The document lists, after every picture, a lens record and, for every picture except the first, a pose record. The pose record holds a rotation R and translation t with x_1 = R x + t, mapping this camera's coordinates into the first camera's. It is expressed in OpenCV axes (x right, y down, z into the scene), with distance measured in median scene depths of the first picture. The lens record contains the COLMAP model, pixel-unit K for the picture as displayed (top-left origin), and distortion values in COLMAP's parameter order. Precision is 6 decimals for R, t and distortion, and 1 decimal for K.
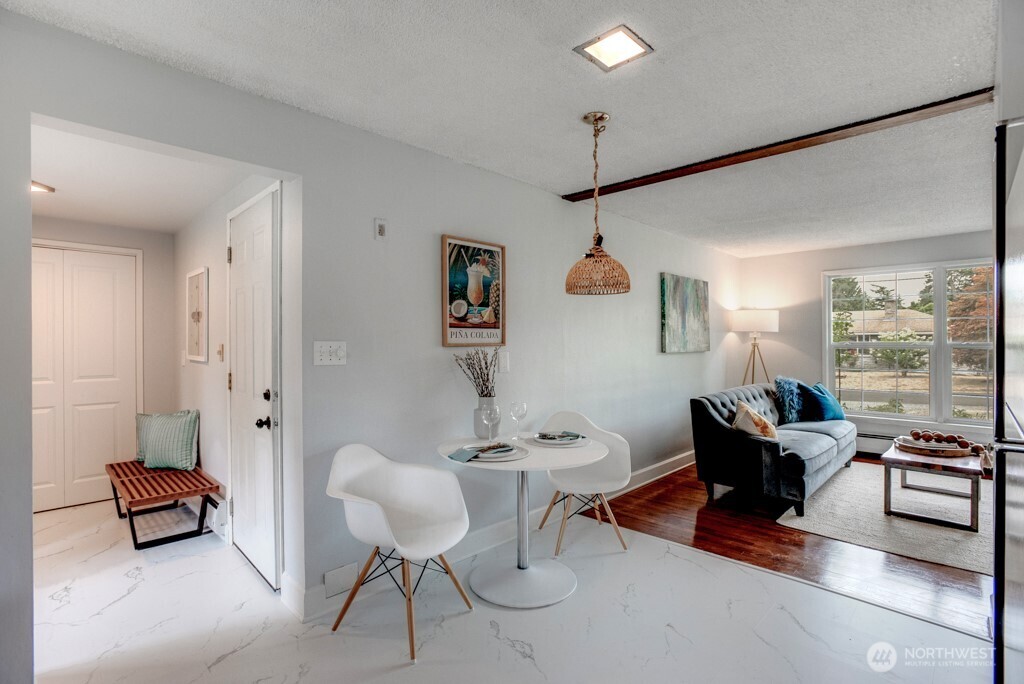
lens RADIAL K [[499.1, 0, 512.2], [0, 499.1, 339.5], [0, 0, 1]] dist [-0.051876, 0.018472]
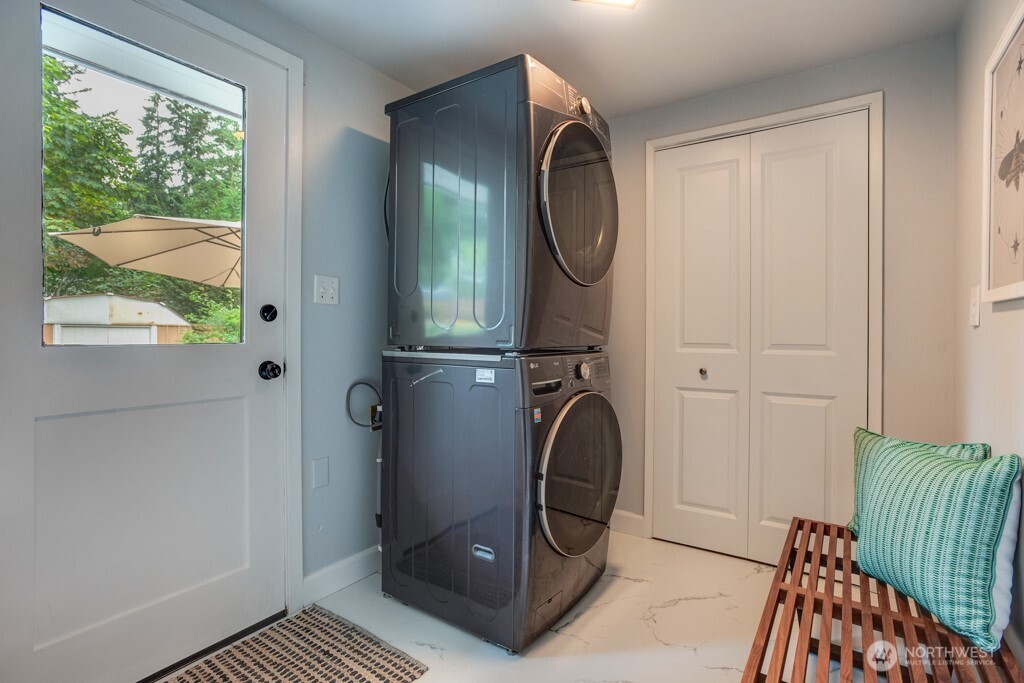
lens RADIAL K [[499.1, 0, 506.6], [0, 499.1, 337.4], [0, 0, 1]] dist [-0.051876, 0.018472]
pose [[0.179309, 0.012121, -0.983718, -0.375870], [-0.000847, 0.999926, 0.012166, 0.061199], [0.983792, -0.001348, 0.179306, 0.585884]]
